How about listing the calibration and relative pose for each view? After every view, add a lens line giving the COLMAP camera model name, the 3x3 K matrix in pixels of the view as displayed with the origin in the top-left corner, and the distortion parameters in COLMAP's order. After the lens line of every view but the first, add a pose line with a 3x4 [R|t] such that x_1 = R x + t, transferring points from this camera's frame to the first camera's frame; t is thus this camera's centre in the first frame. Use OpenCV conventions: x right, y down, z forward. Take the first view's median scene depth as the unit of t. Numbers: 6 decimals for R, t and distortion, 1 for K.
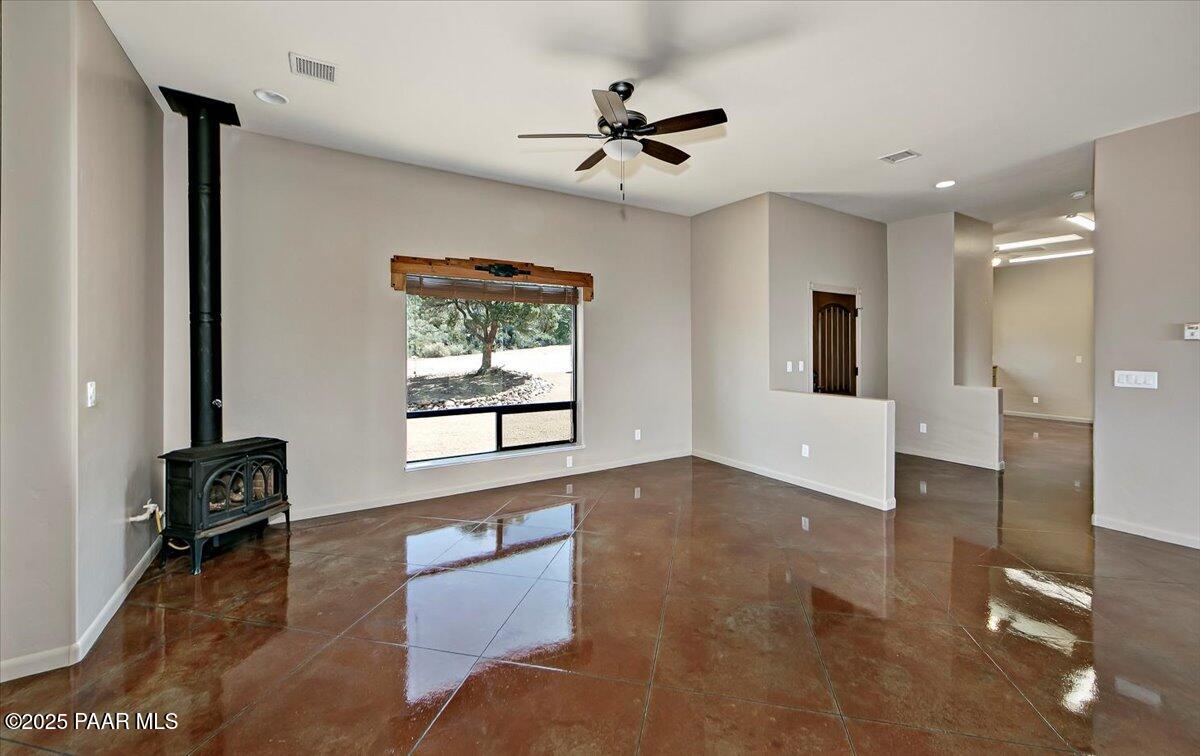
lens RADIAL K [[473.0, 0, 601.8], [0, 473.0, 343.5], [0, 0, 1]] dist [0.000635, 0.000071]
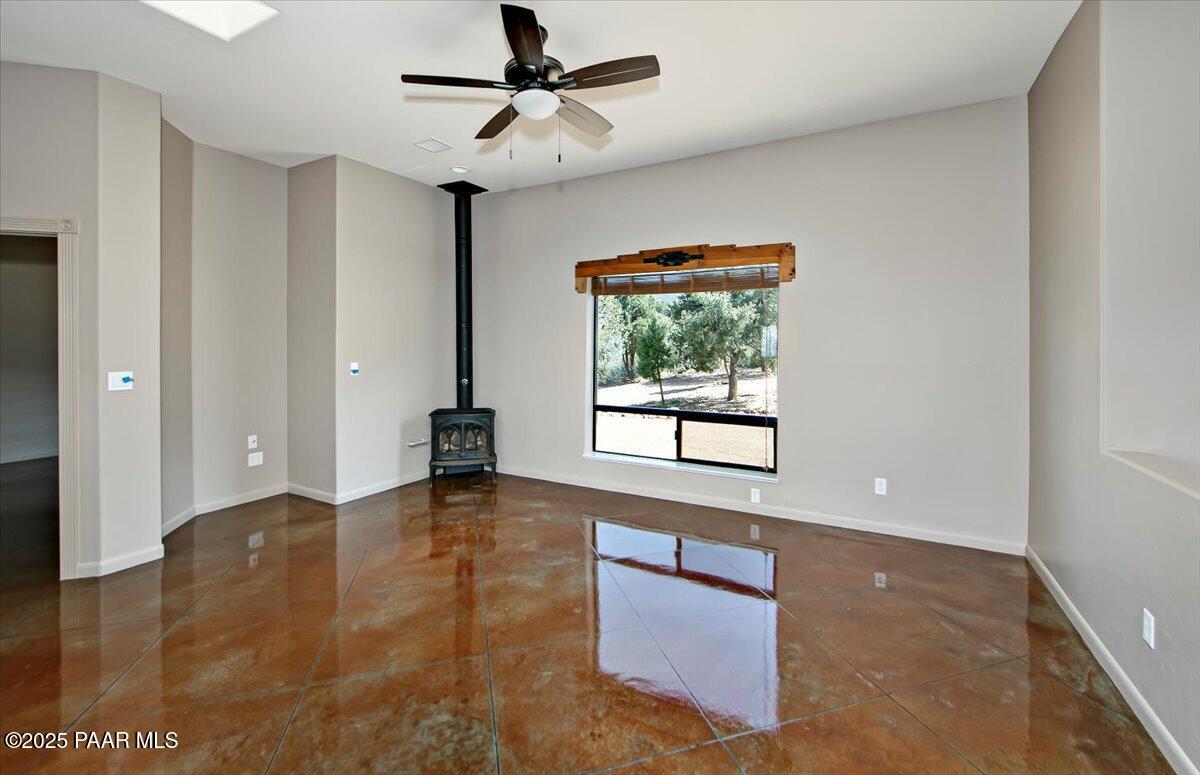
lens RADIAL K [[491.2, 0, 602.0], [0, 491.2, 342.5], [0, 0, 1]] dist [-0.002051, -0.000176]
pose [[0.490011, -0.000738, -0.871716, 0.537011], [0.003969, 0.999991, 0.001385, 0.001684], [0.871707, -0.004138, 0.490009, 0.430876]]
